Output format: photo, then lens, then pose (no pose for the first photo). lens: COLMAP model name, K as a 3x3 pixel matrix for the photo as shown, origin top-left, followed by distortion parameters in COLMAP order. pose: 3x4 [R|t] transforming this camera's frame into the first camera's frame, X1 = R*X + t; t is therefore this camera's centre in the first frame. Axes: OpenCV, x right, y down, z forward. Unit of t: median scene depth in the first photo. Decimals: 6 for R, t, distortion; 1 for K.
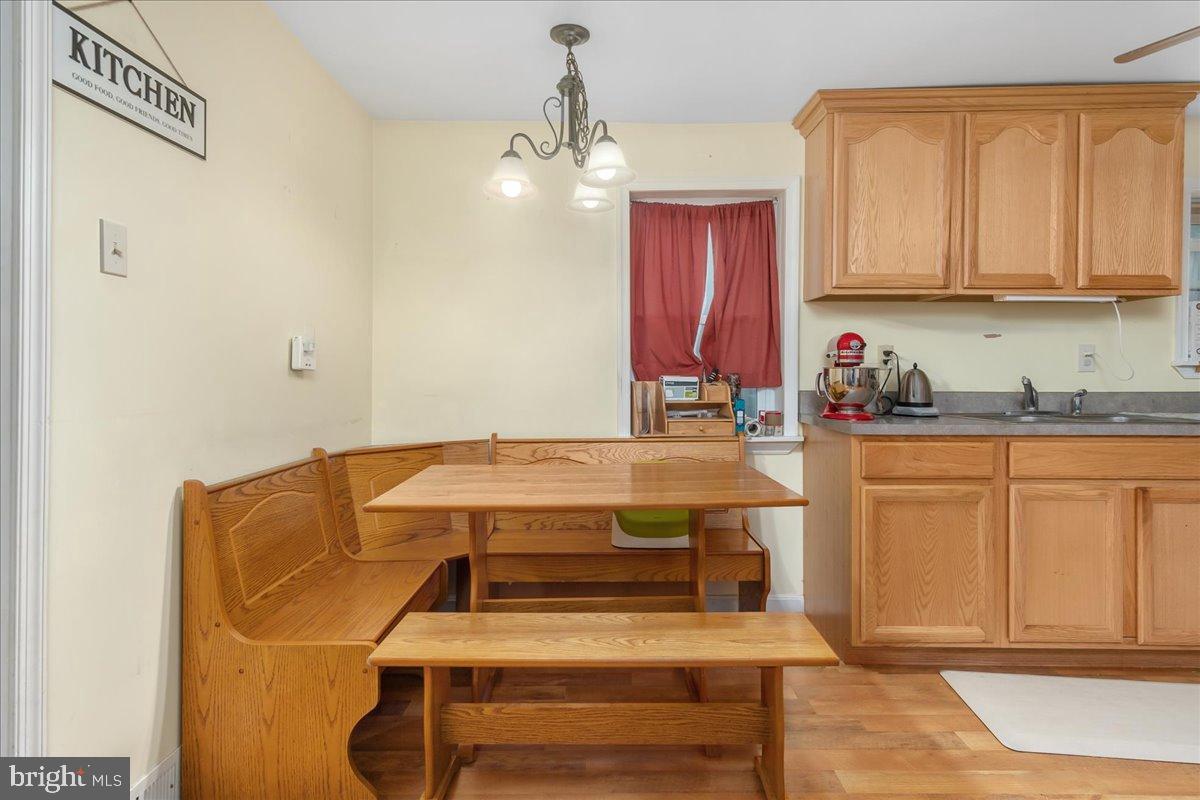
lens RADIAL K [[637.4, 0, 600.9], [0, 637.4, 378.3], [0, 0, 1]] dist [0.001377, 0.000417]
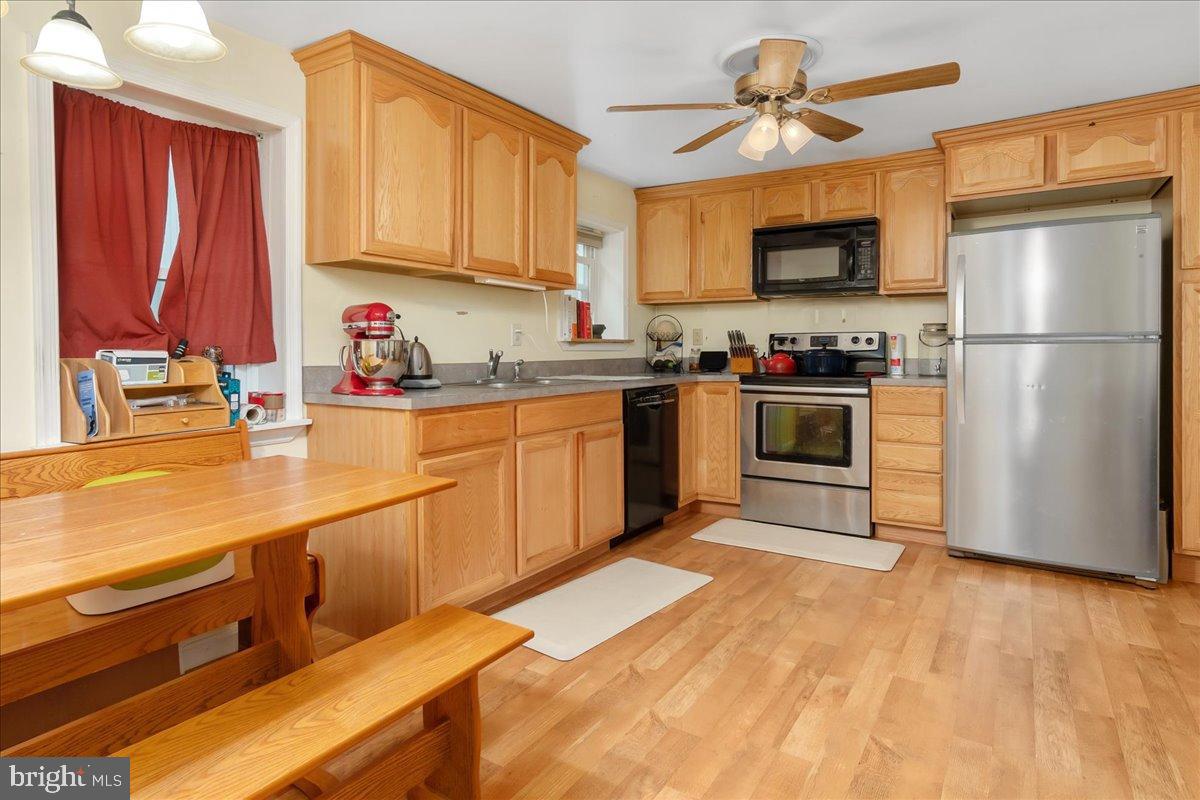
lens RADIAL K [[650.8, 0, 599.7], [0, 650.8, 356.6], [0, 0, 1]] dist [0.003128, 0.000081]
pose [[0.534156, -0.011701, 0.845305, -0.247889], [0.007510, 0.999930, 0.009096, 0.001465], [-0.845353, 0.001490, 0.534207, 0.211972]]
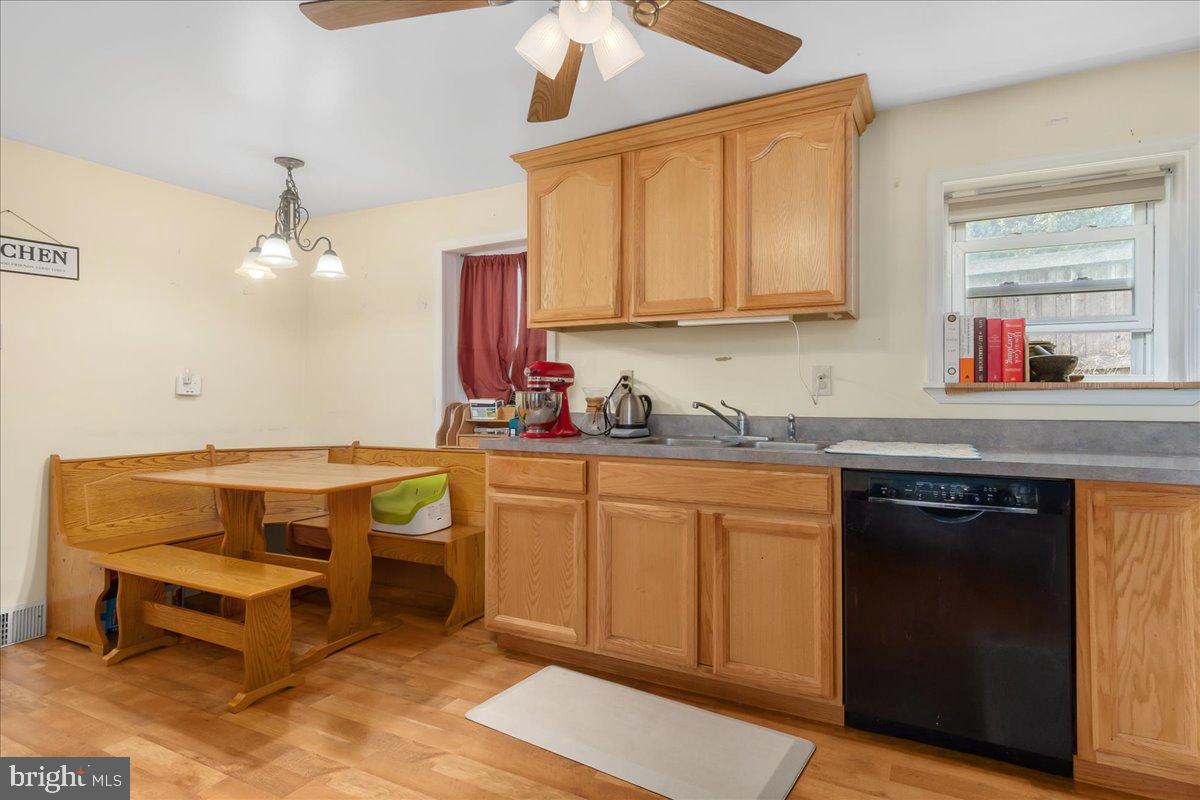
lens RADIAL K [[638.1, 0, 601.5], [0, 638.1, 386.8], [0, 0, 1]] dist [0.004329, 0.001953]
pose [[0.890106, -0.006765, -0.455704, 1.008310], [-0.003075, 0.999778, -0.020850, -0.002427], [0.455744, 0.019960, 0.889887, 0.037077]]
